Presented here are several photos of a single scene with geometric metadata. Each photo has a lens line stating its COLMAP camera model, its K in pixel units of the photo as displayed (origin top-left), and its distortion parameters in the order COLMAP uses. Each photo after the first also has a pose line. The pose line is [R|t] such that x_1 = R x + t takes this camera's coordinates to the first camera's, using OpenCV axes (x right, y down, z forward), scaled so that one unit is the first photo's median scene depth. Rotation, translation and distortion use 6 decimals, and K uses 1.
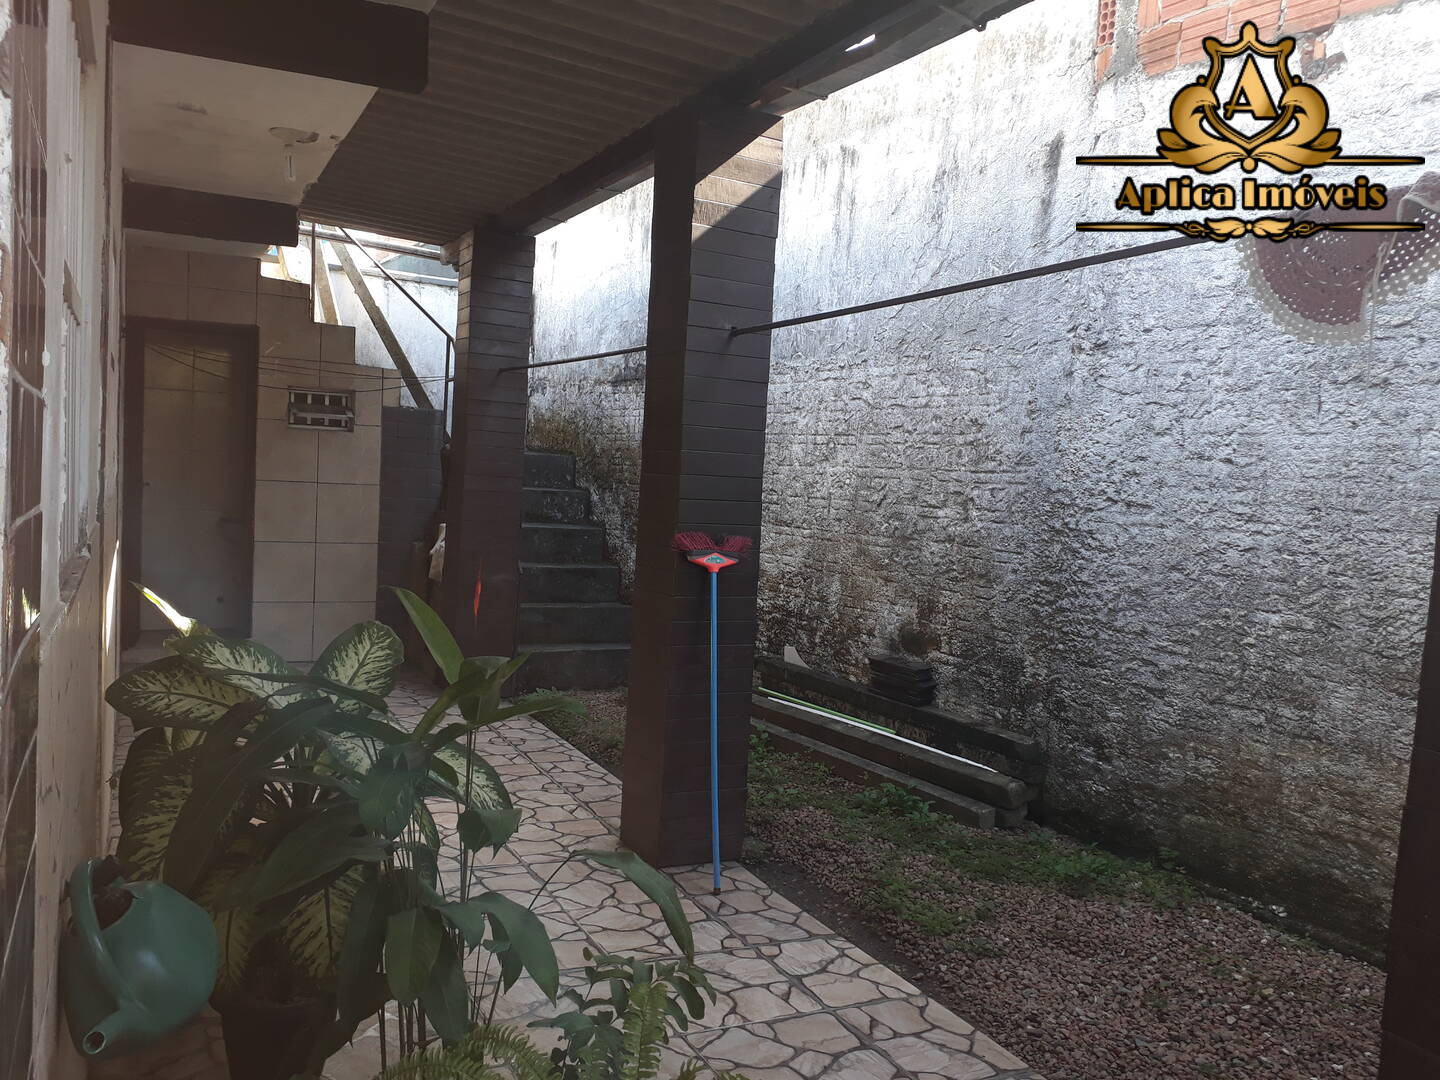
lens RADIAL K [[1178.1, 0, 720.0], [0, 1178.1, 540.0], [0, 0, 1]] dist [0.056142, -0.074698]
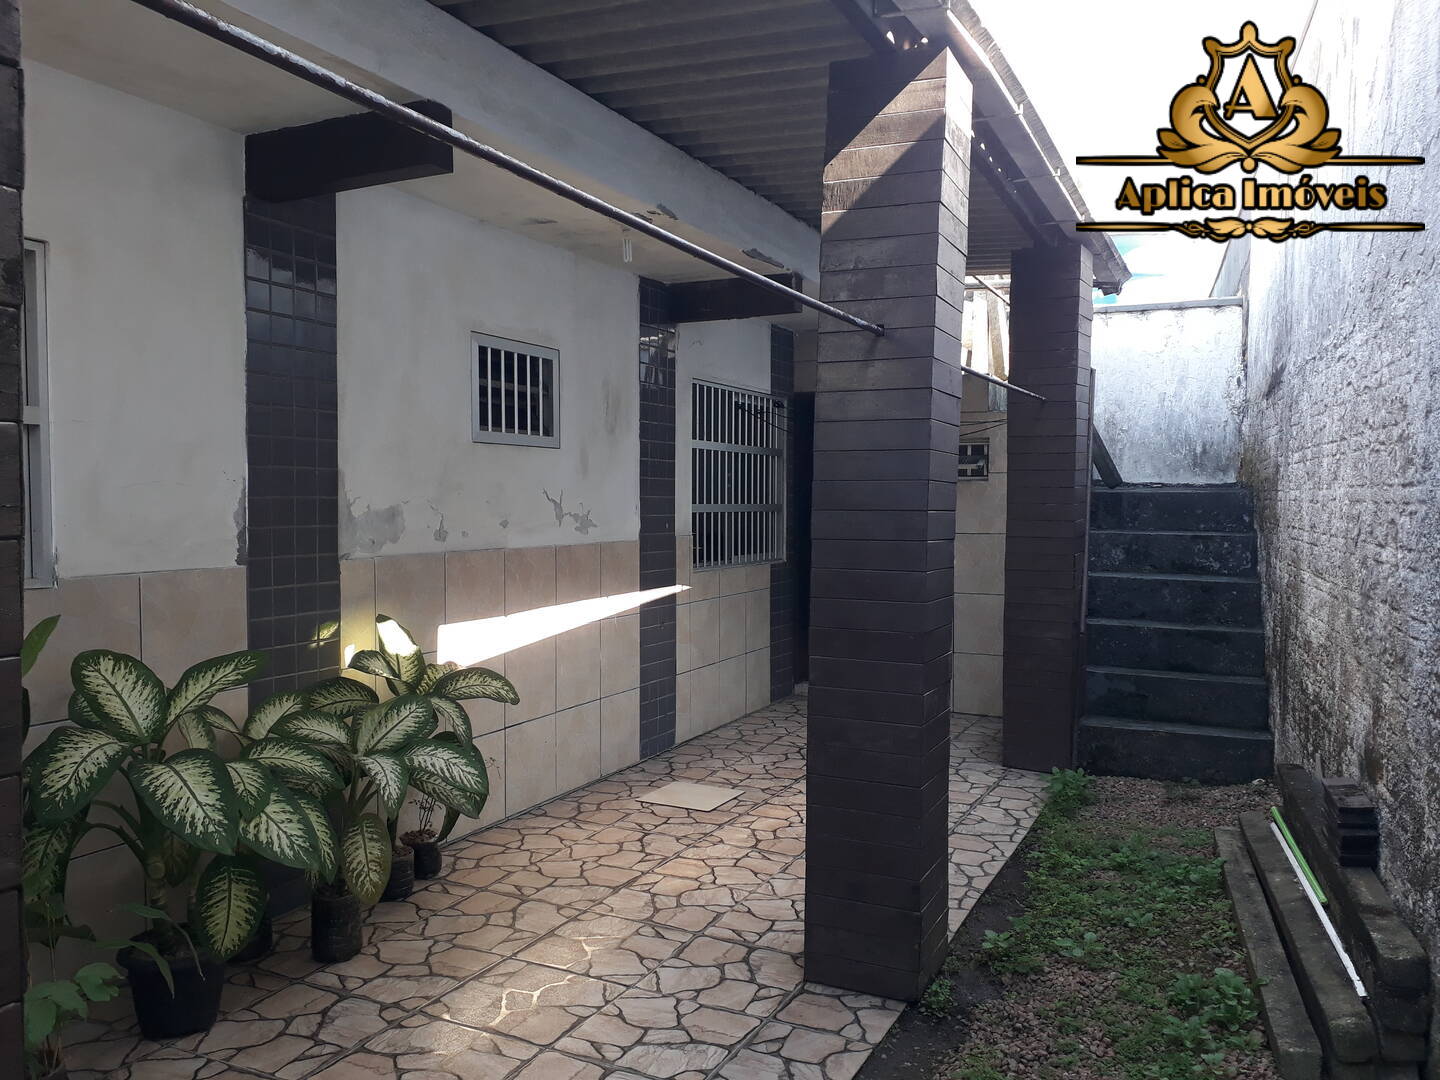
lens RADIAL K [[1178.1, 0, 720.0], [0, 1178.1, 540.0], [0, 0, 1]] dist [0.056142, -0.074698]
pose [[0.591624, -0.023781, -0.805863, 0.523481], [-0.015620, 0.999039, -0.040949, 0.000735], [0.806063, 0.036814, 0.590684, 0.389281]]
